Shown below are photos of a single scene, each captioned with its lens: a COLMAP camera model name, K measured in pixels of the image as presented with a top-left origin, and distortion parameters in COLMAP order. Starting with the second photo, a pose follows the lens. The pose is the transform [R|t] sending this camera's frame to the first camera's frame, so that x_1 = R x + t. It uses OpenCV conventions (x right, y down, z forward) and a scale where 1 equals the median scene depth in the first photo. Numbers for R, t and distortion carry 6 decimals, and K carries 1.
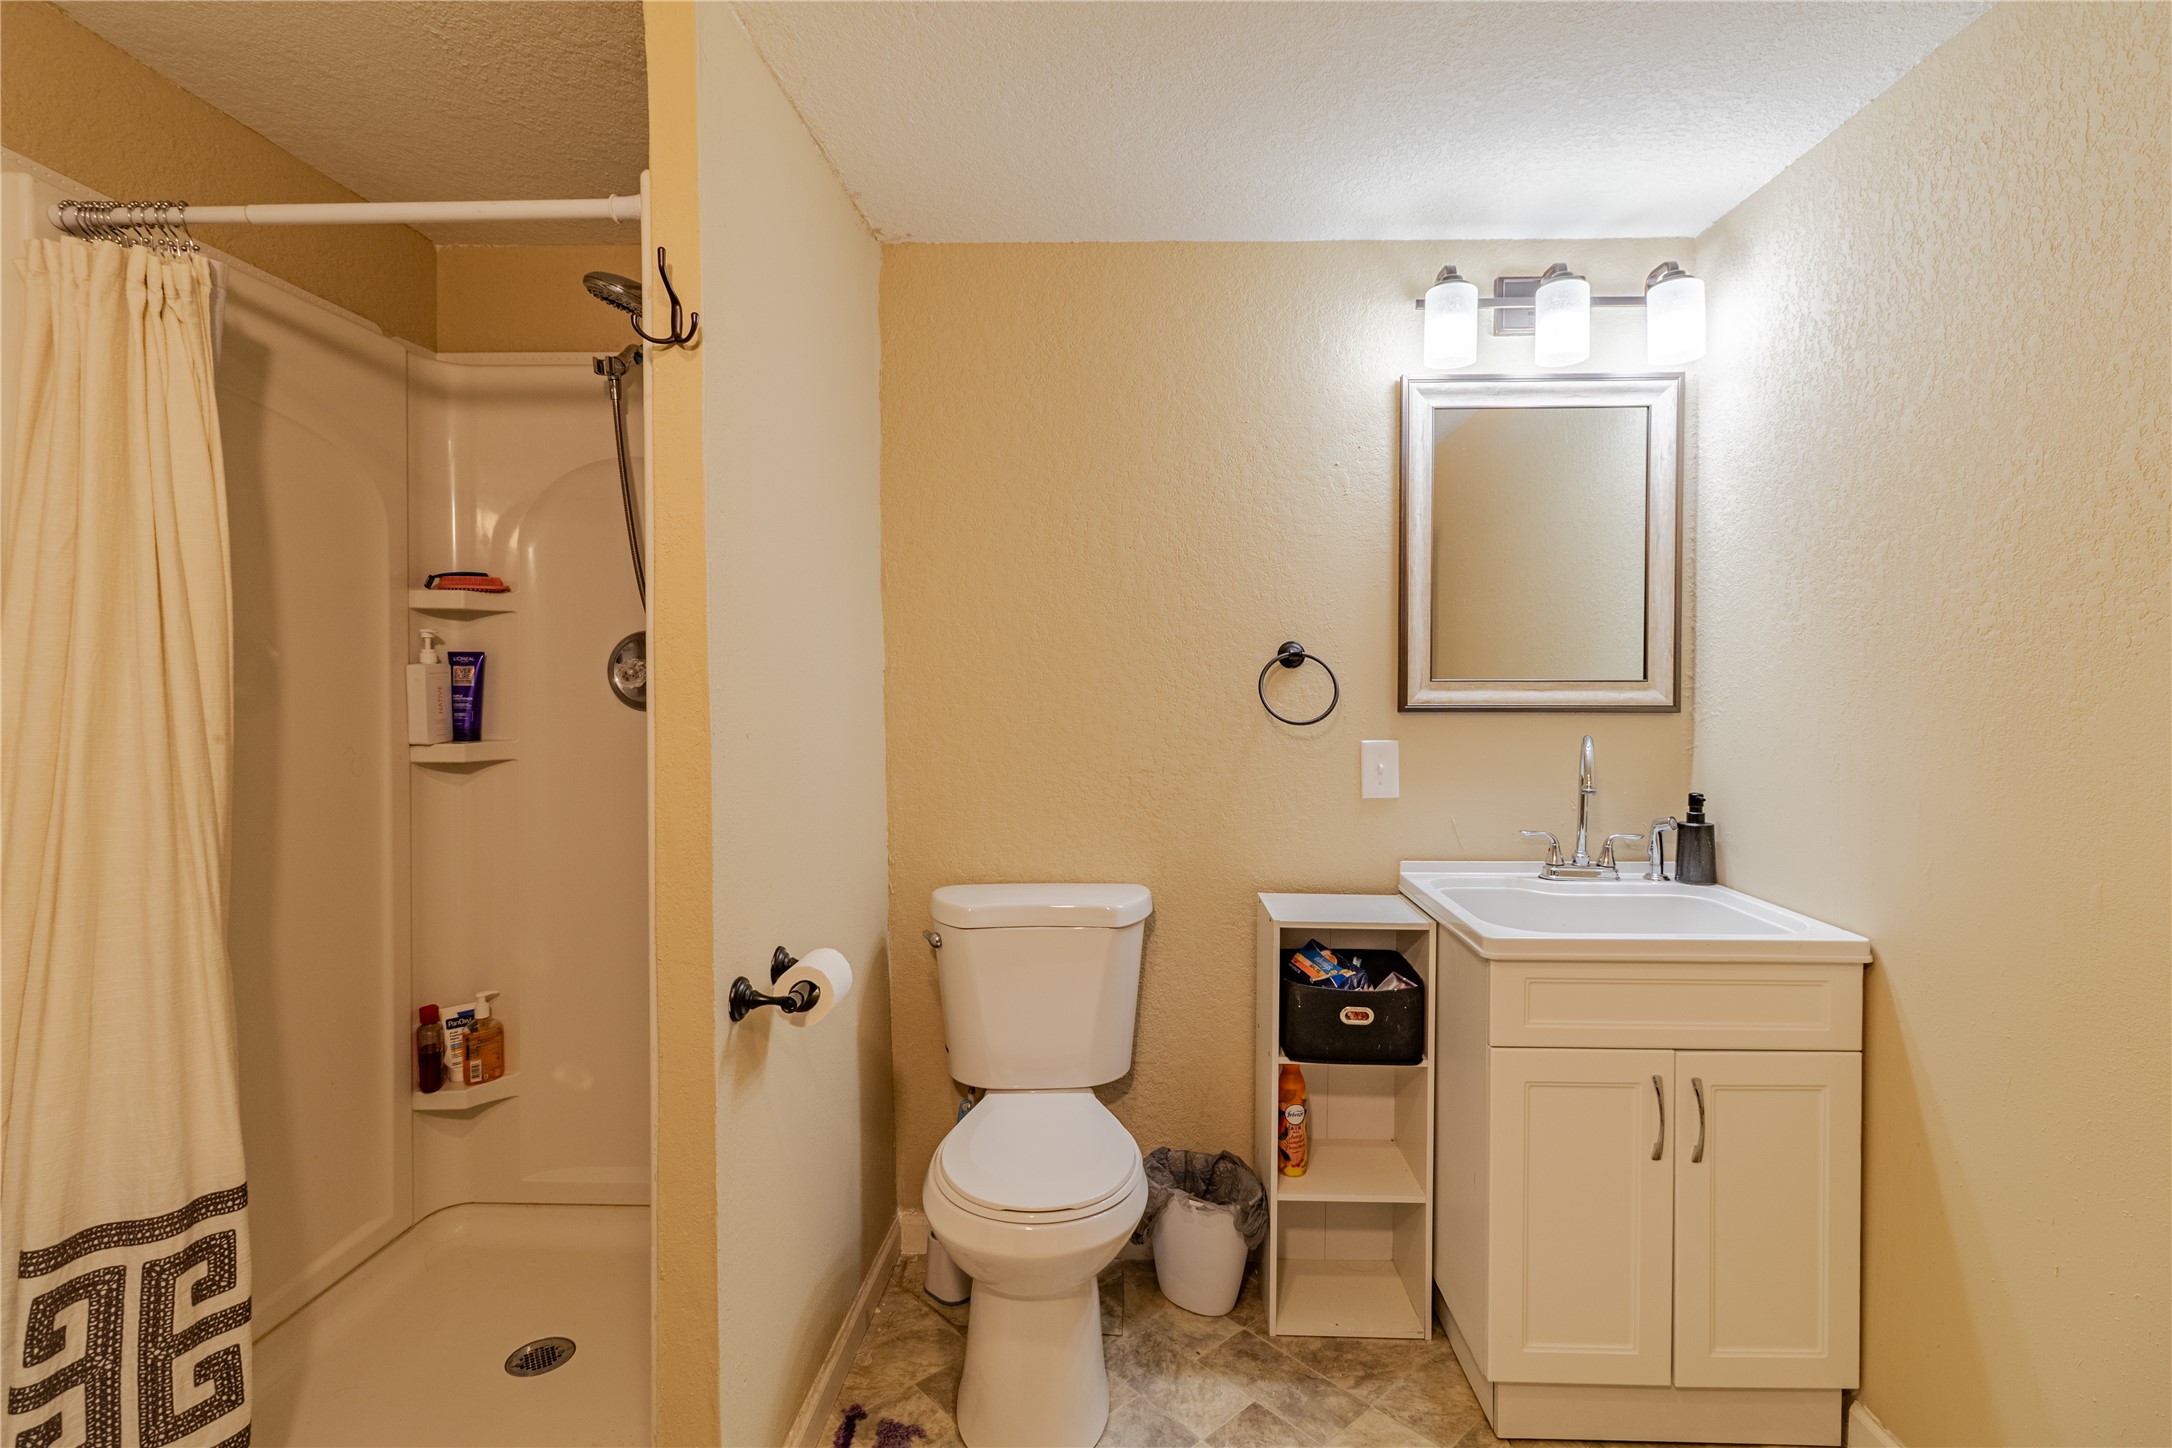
lens RADIAL K [[1027.3, 0, 1096.2], [0, 1027.3, 699.4], [0, 0, 1]] dist [0.002984, 0.000700]
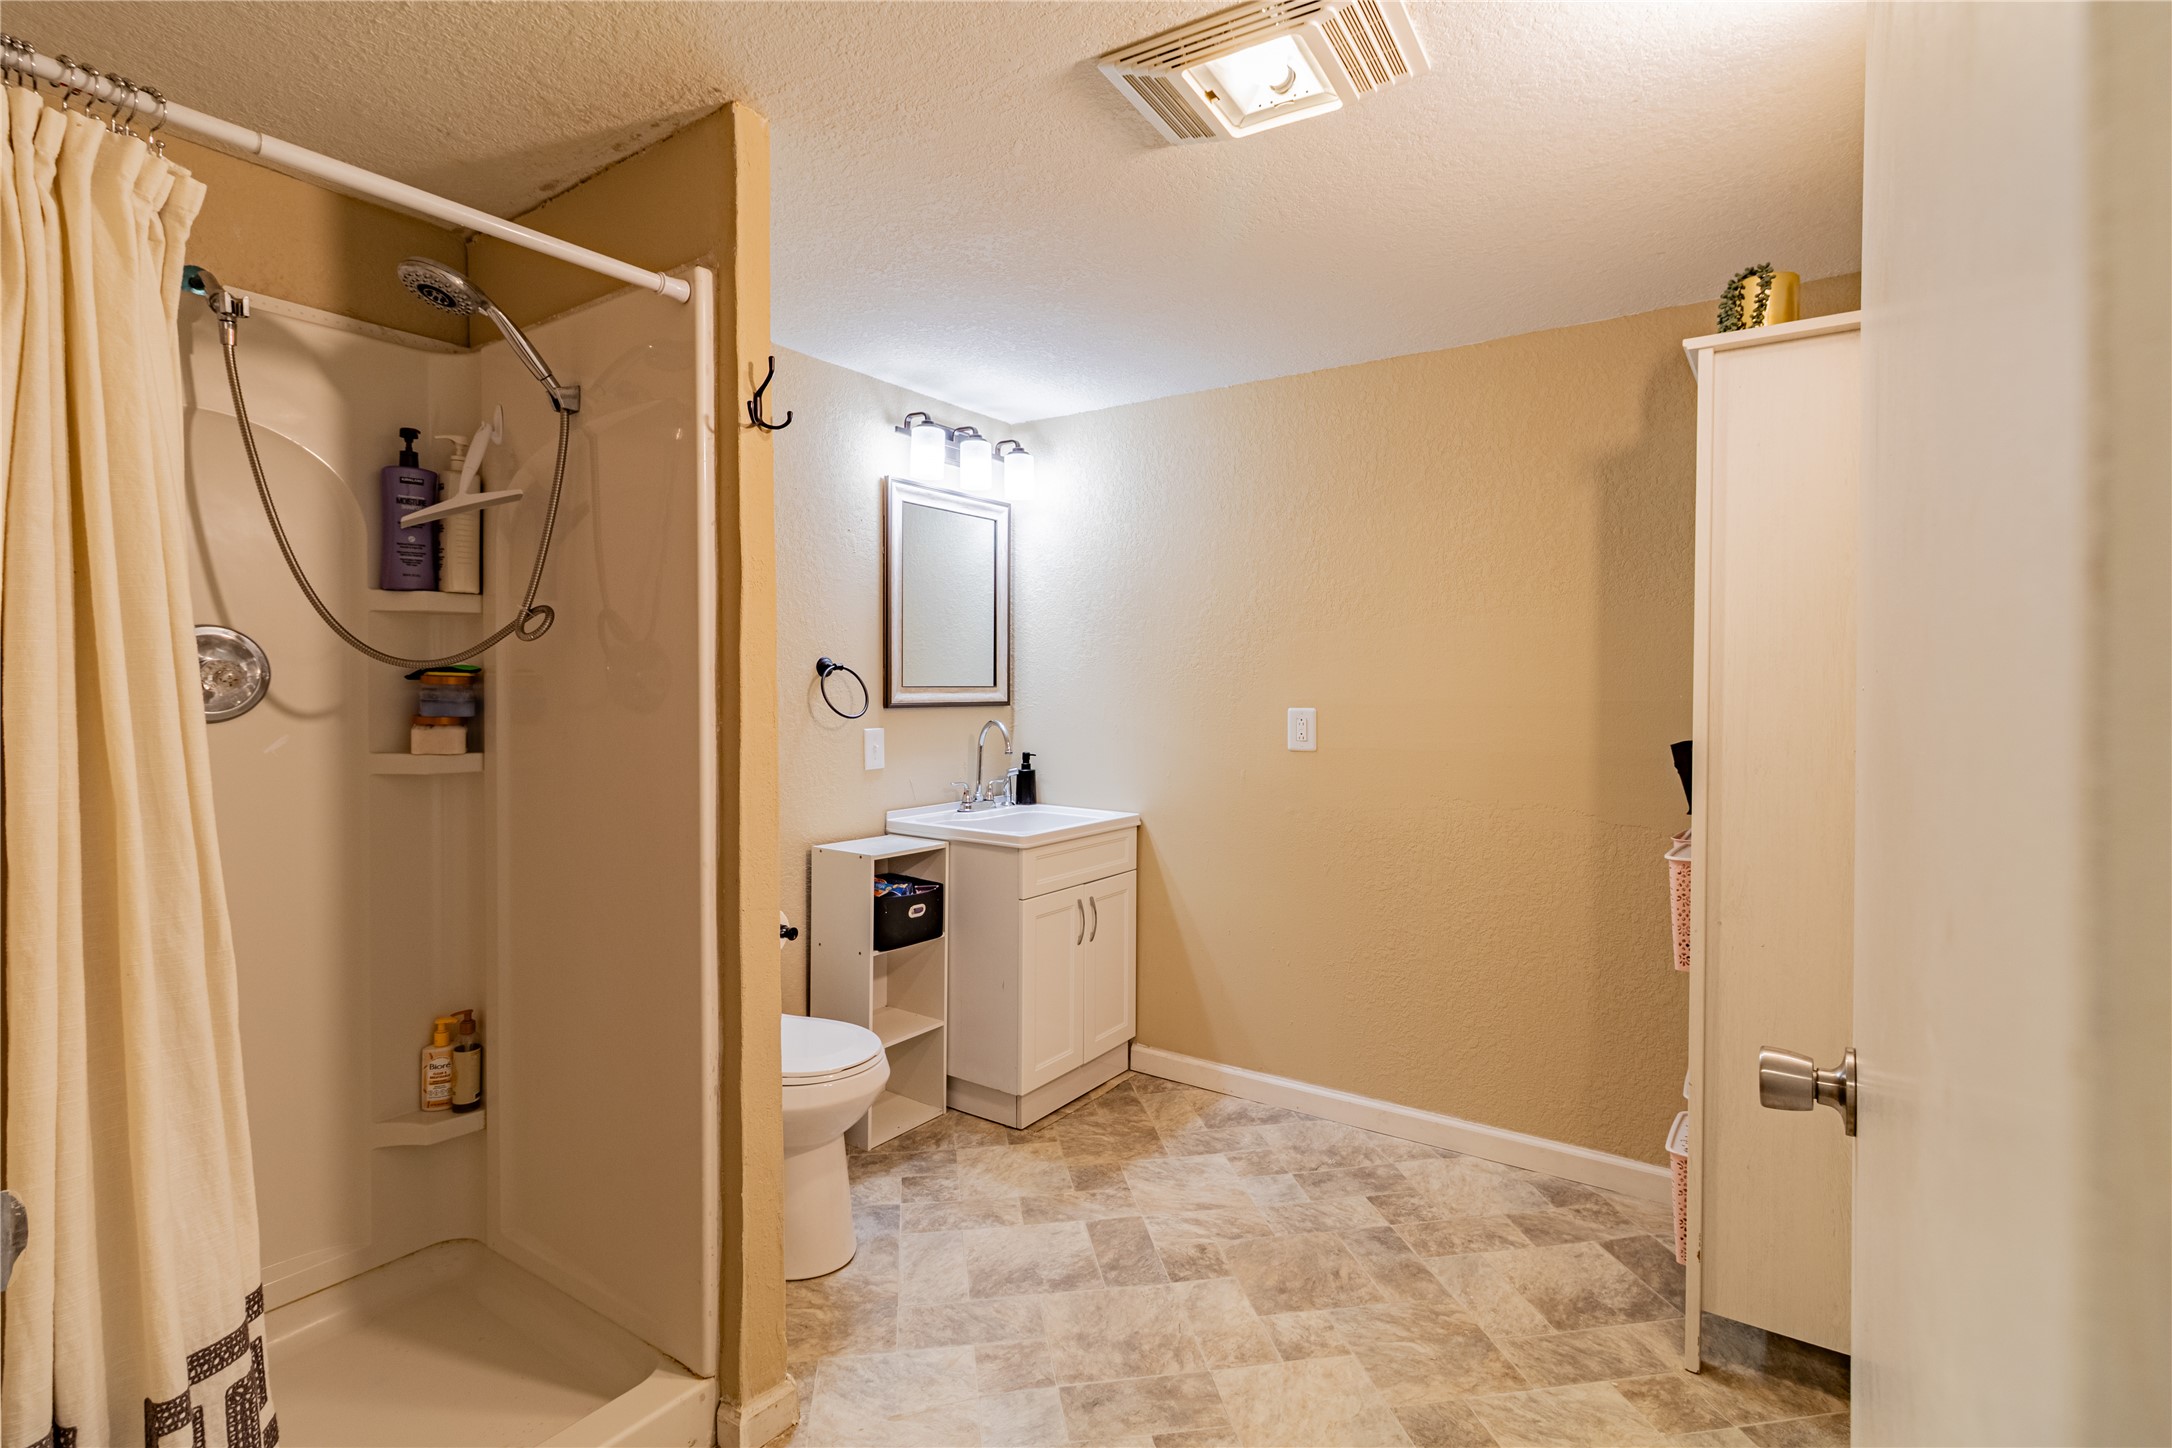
lens RADIAL K [[1027.3, 0, 1096.2], [0, 1027.3, 699.4], [0, 0, 1]] dist [0.002984, 0.000700]
pose [[0.541035, -0.010590, 0.840933, -0.841540], [0.010939, 0.999925, 0.005554, -0.005387], [-0.840929, 0.006194, 0.541110, -0.029948]]
